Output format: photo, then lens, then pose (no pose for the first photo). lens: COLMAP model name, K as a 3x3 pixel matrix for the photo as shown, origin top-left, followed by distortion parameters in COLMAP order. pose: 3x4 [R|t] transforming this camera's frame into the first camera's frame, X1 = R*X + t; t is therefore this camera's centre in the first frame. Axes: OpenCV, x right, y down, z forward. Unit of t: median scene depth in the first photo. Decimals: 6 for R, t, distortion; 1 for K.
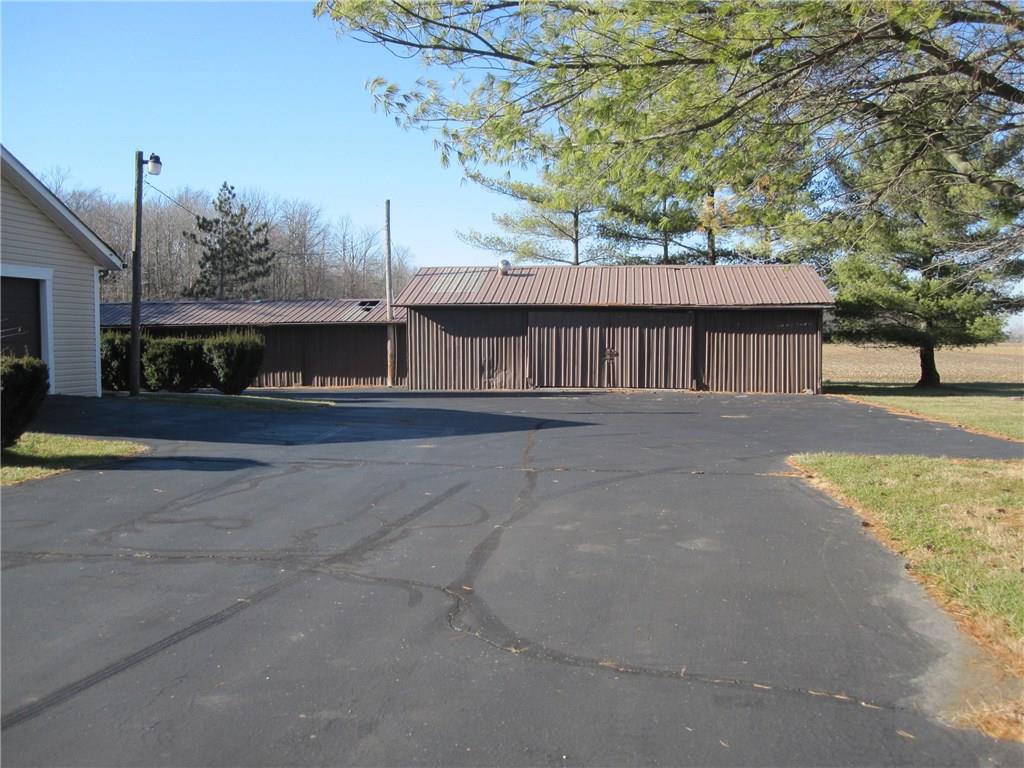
lens RADIAL K [[1000.9, 0, 512.0], [0, 1000.9, 384.0], [0, 0, 1]] dist [-0.082472, 0.040892]
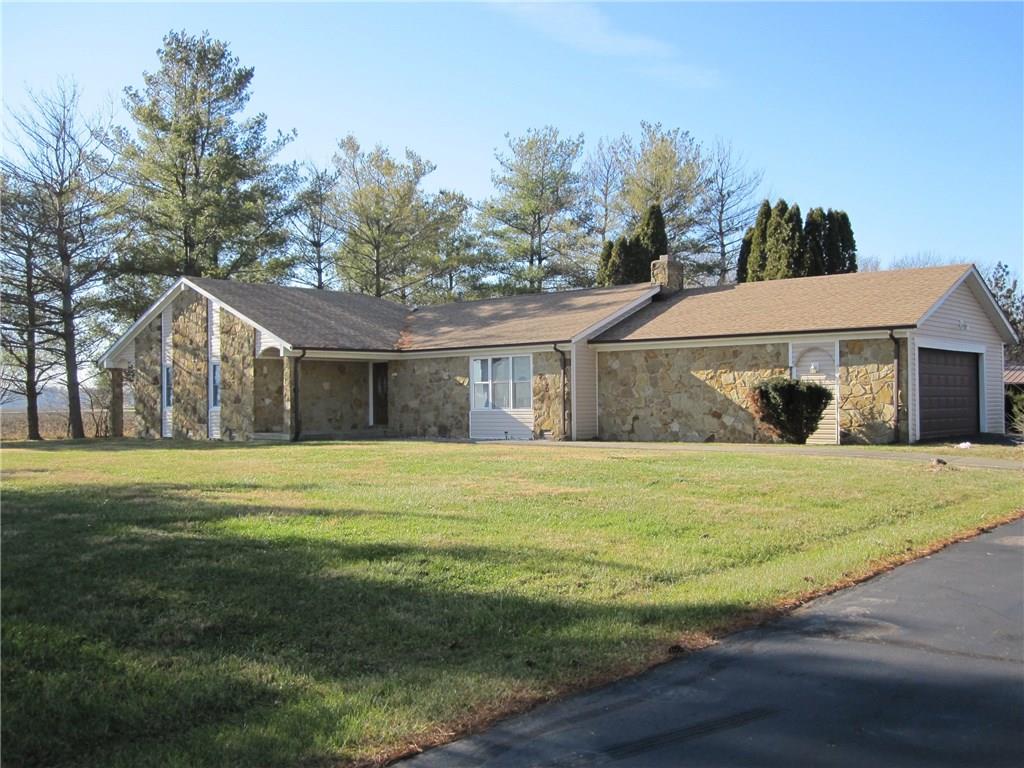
lens RADIAL K [[1000.9, 0, 512.0], [0, 1000.9, 384.0], [0, 0, 1]] dist [-0.082472, 0.040892]
pose [[0.820122, -0.011064, -0.572082, -0.101658], [-0.023506, 0.998318, -0.053004, 0.015640], [0.571706, 0.056917, 0.818482, -0.277809]]
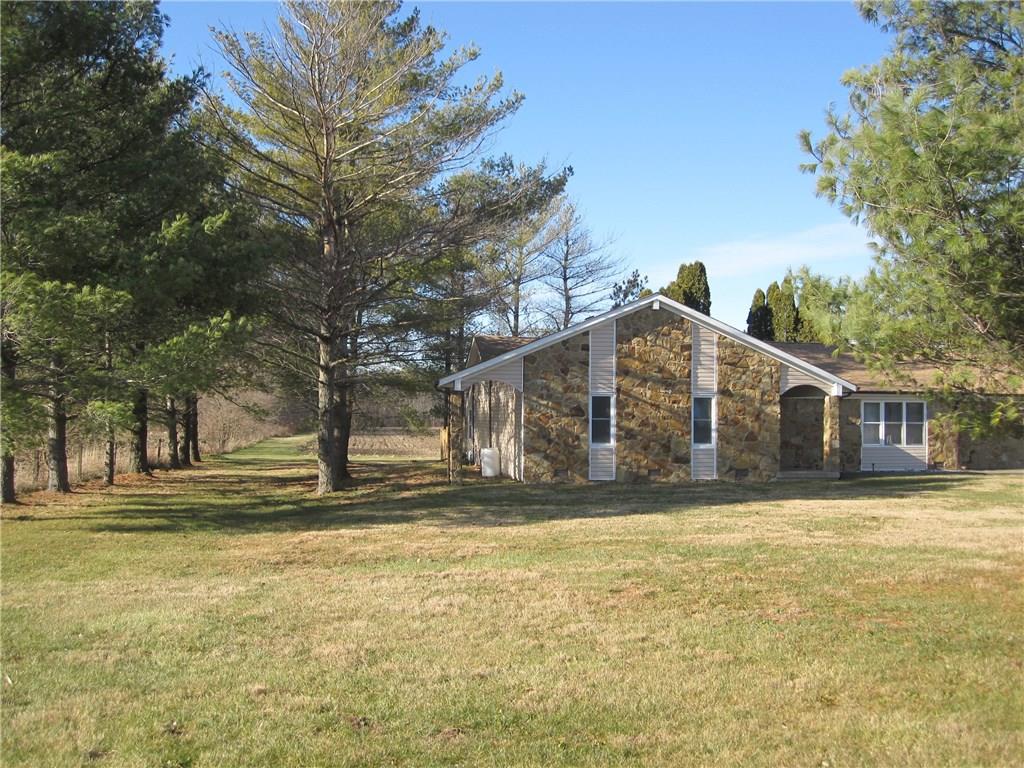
lens RADIAL K [[1000.9, 0, 512.0], [0, 1000.9, 384.0], [0, 0, 1]] dist [-0.082472, 0.040892]
pose [[0.956813, 0.025631, 0.289572, -1.135005], [-0.003125, 0.996955, -0.077919, 0.010132], [-0.290688, 0.073649, 0.953979, -0.421226]]
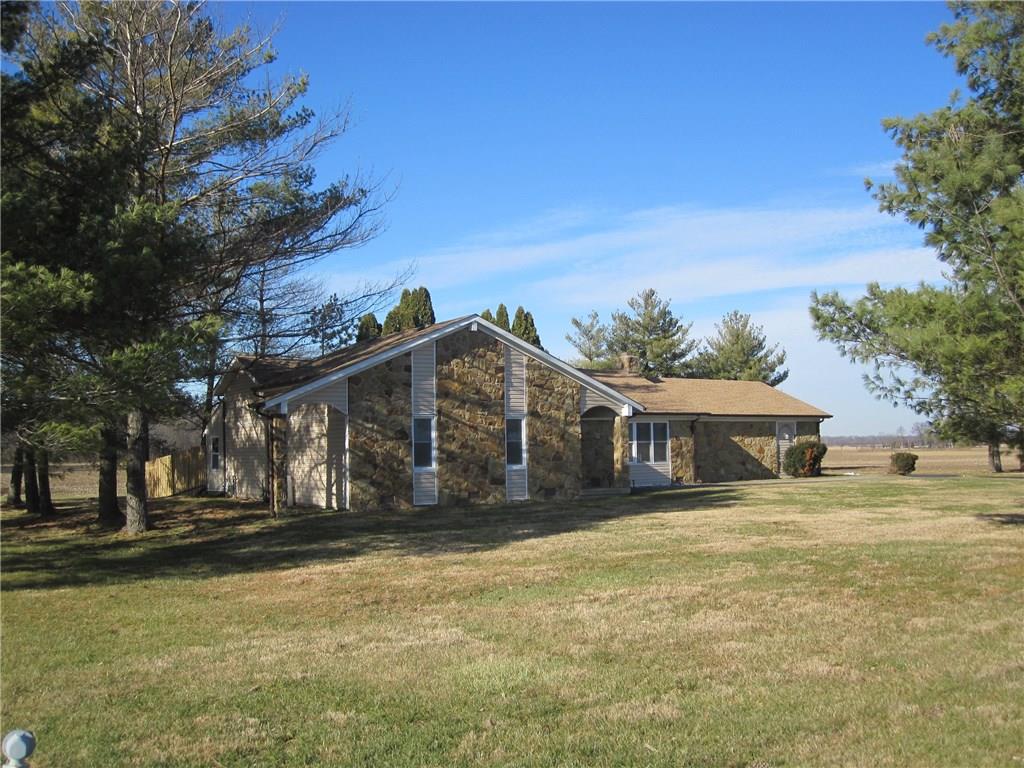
lens RADIAL K [[1000.9, 0, 512.0], [0, 1000.9, 384.0], [0, 0, 1]] dist [-0.082472, 0.040892]
pose [[0.758272, 0.036875, 0.650894, -1.279245], [0.038173, 0.994175, -0.100793, 0.011619], [-0.650819, 0.101275, 0.752448, -0.320256]]
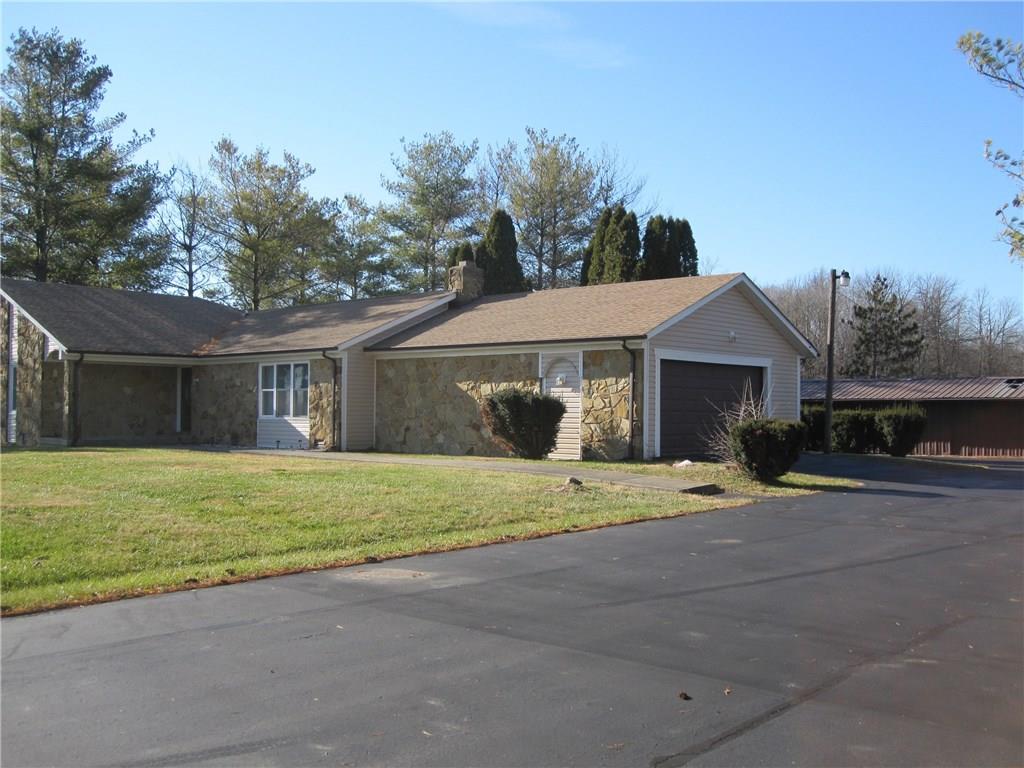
lens RADIAL K [[1000.9, 0, 512.0], [0, 1000.9, 384.0], [0, 0, 1]] dist [-0.082472, 0.040892]
pose [[0.821197, -0.003457, -0.570634, 0.014546], [-0.038926, 0.997313, -0.062060, 0.009150], [0.569315, 0.073176, 0.818856, -0.167750]]
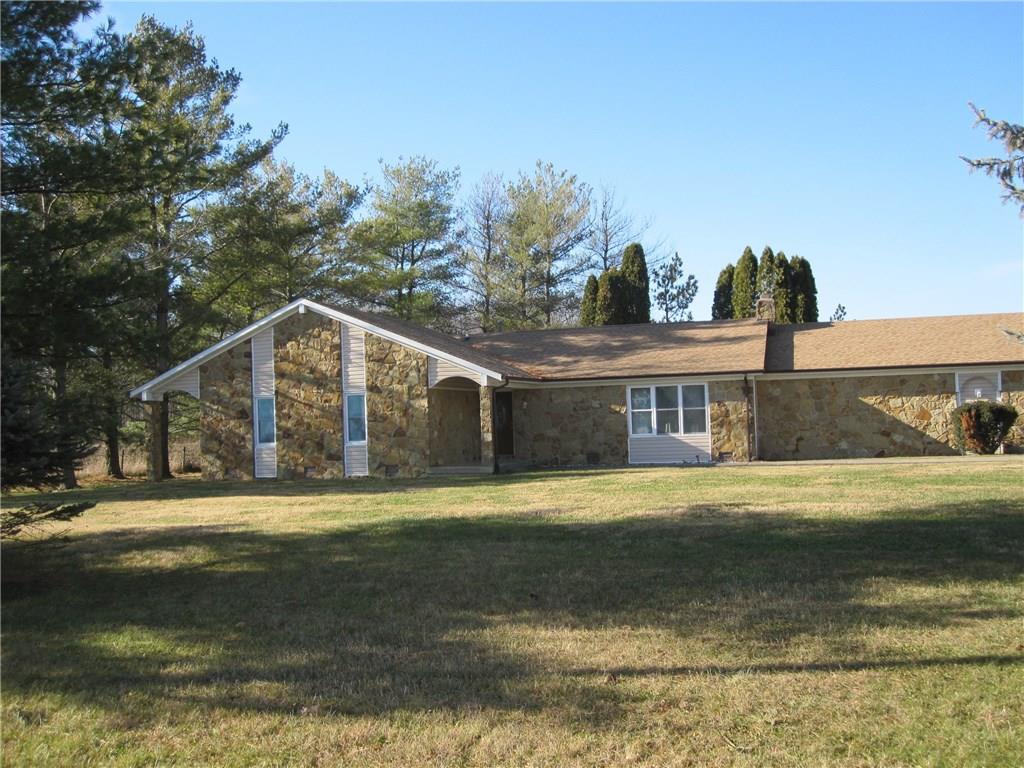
lens RADIAL K [[1000.9, 0, 512.0], [0, 1000.9, 384.0], [0, 0, 1]] dist [-0.082472, 0.040892]
pose [[0.985868, -0.030850, -0.164658, -0.532592], [0.017836, 0.996640, -0.079937, 0.015908], [0.166571, 0.075871, 0.983106, -0.475666]]
